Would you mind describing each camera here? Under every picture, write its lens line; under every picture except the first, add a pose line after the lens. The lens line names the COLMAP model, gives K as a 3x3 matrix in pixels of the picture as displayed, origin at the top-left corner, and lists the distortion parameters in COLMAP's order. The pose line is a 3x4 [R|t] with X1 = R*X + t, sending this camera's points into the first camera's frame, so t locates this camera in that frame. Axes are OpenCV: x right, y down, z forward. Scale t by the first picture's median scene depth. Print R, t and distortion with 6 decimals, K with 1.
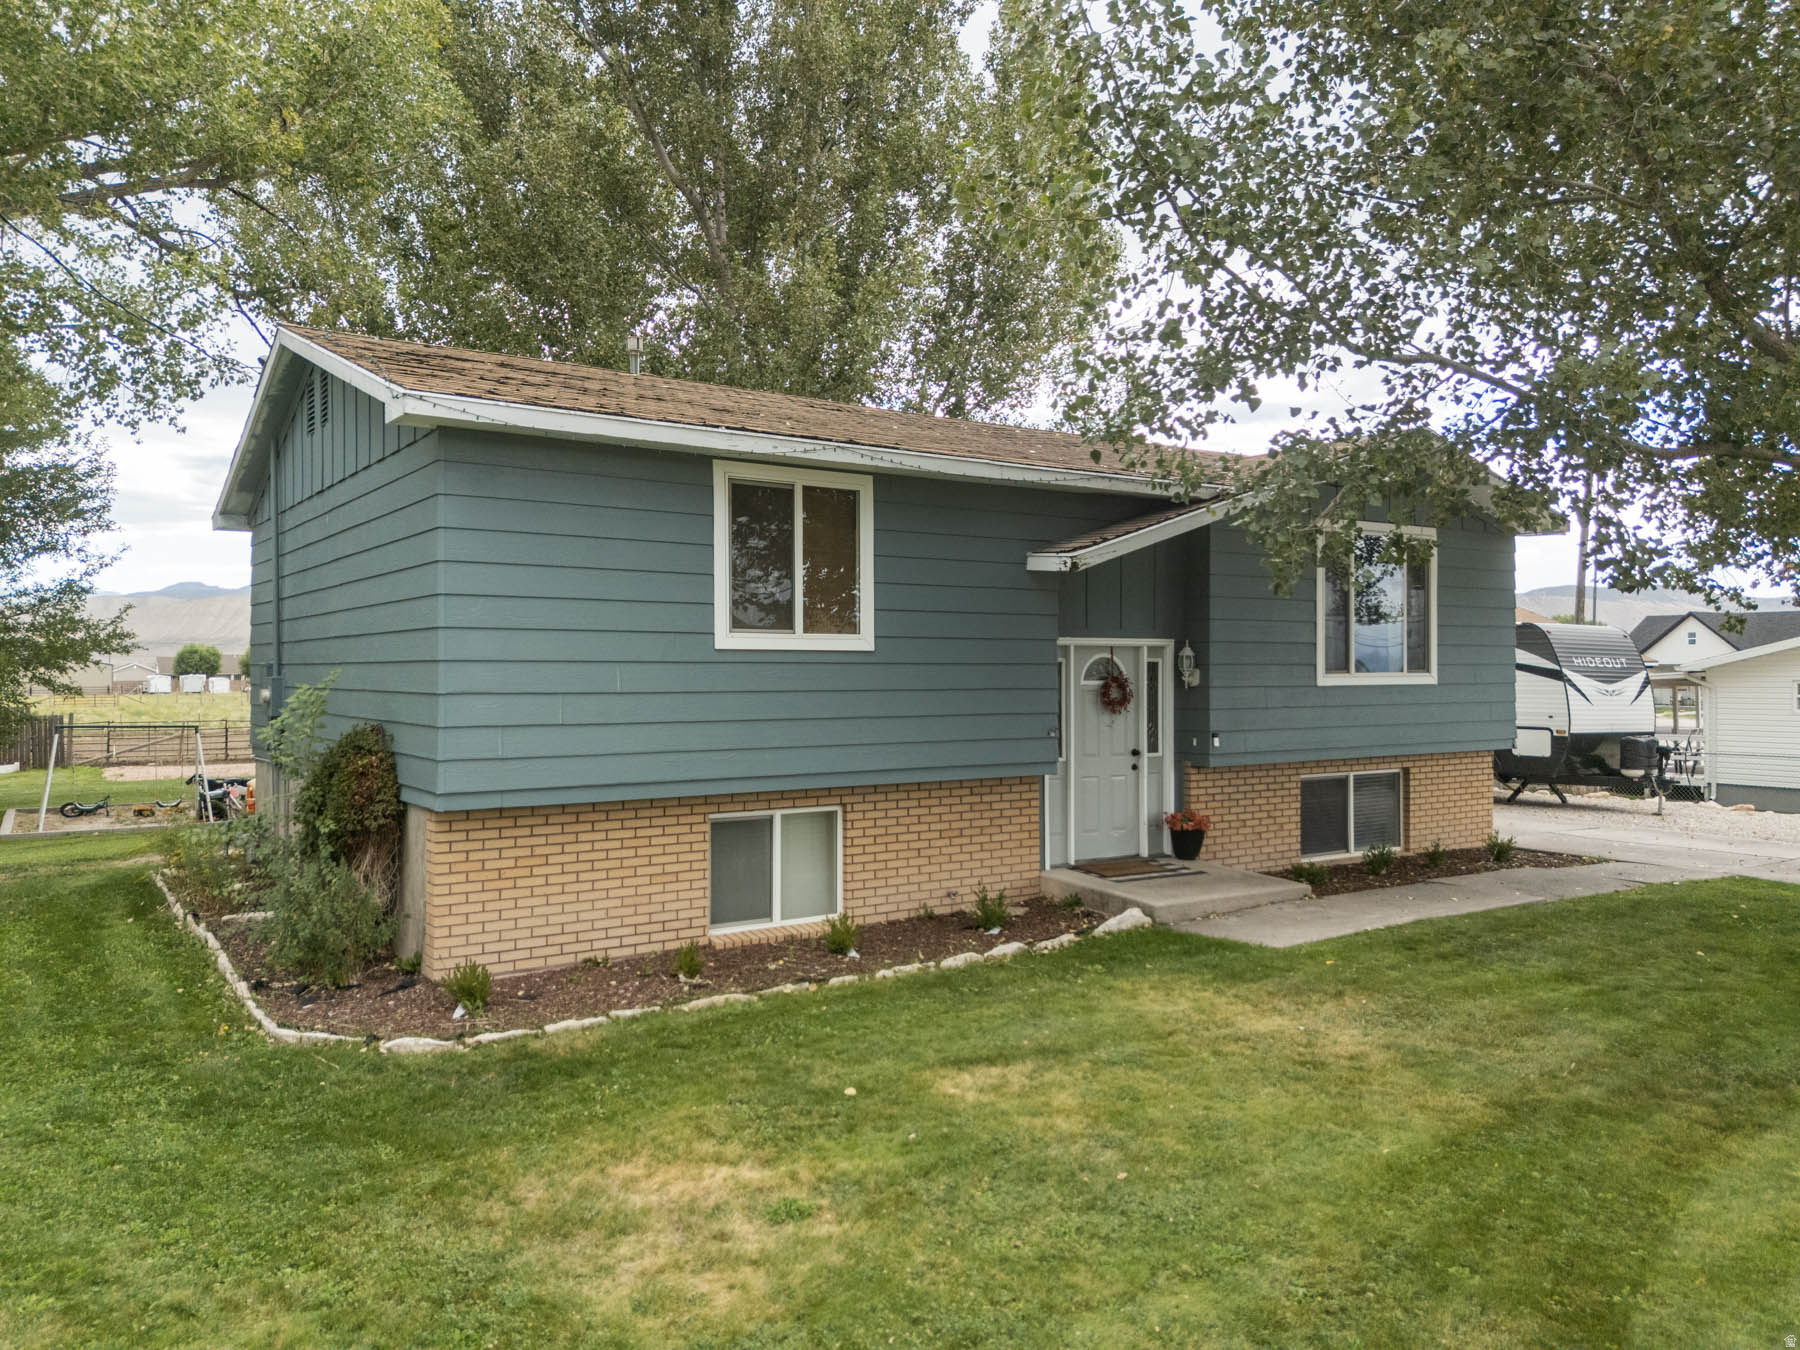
lens RADIAL K [[1386.7, 0, 935.5], [0, 1386.7, 676.3], [0, 0, 1]] dist [0.148160, -0.086518]
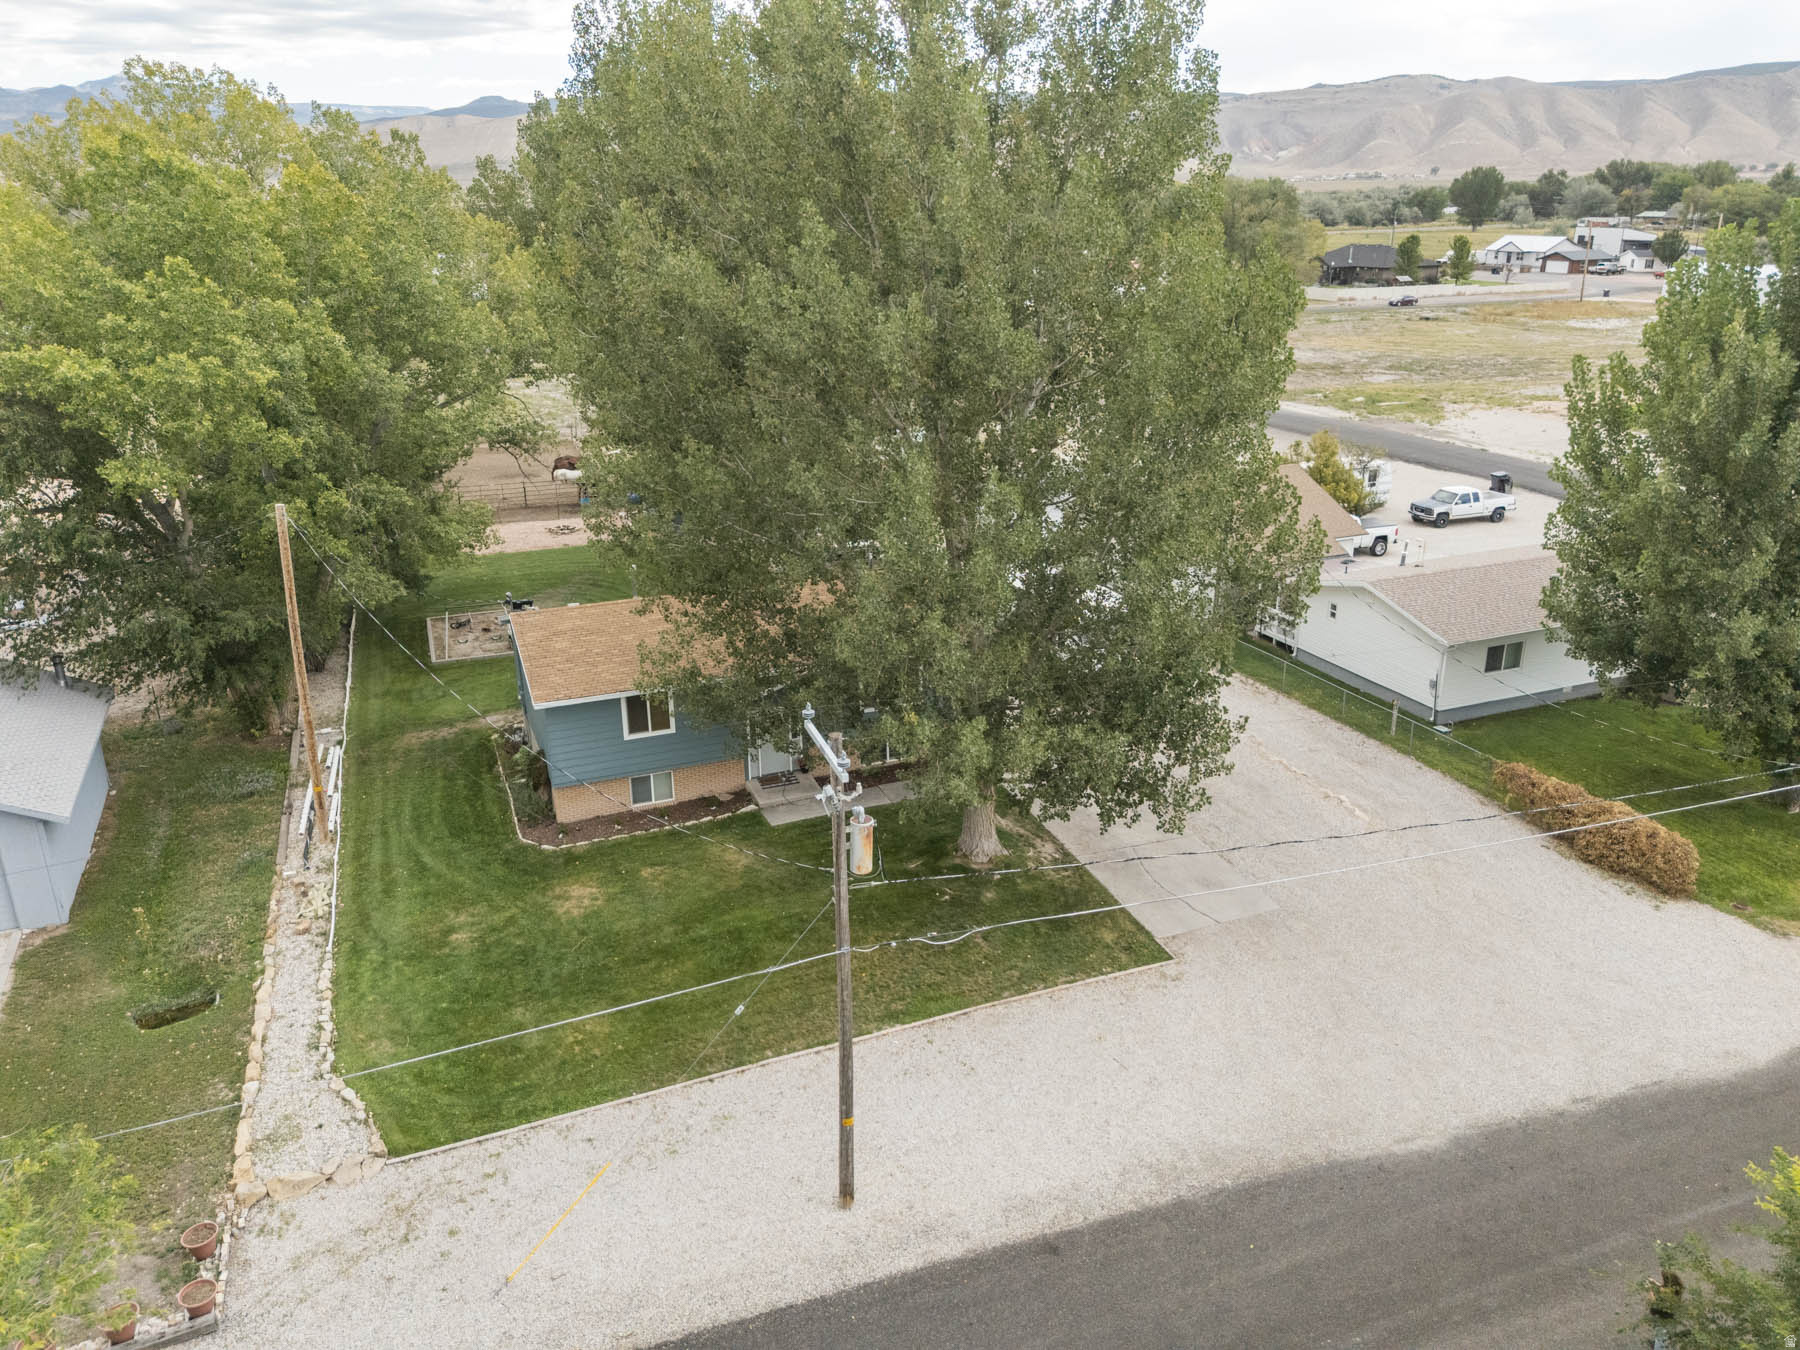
lens RADIAL K [[1320.3, 0, 896.9], [0, 1320.3, 673.8], [0, 0, 1]] dist [0.074657, -0.070280]
pose [[0.969486, 0.073242, -0.233952, 1.255546], [0.010182, 0.941472, 0.336936, -1.265576], [0.244937, -0.329037, 0.911998, -1.826482]]
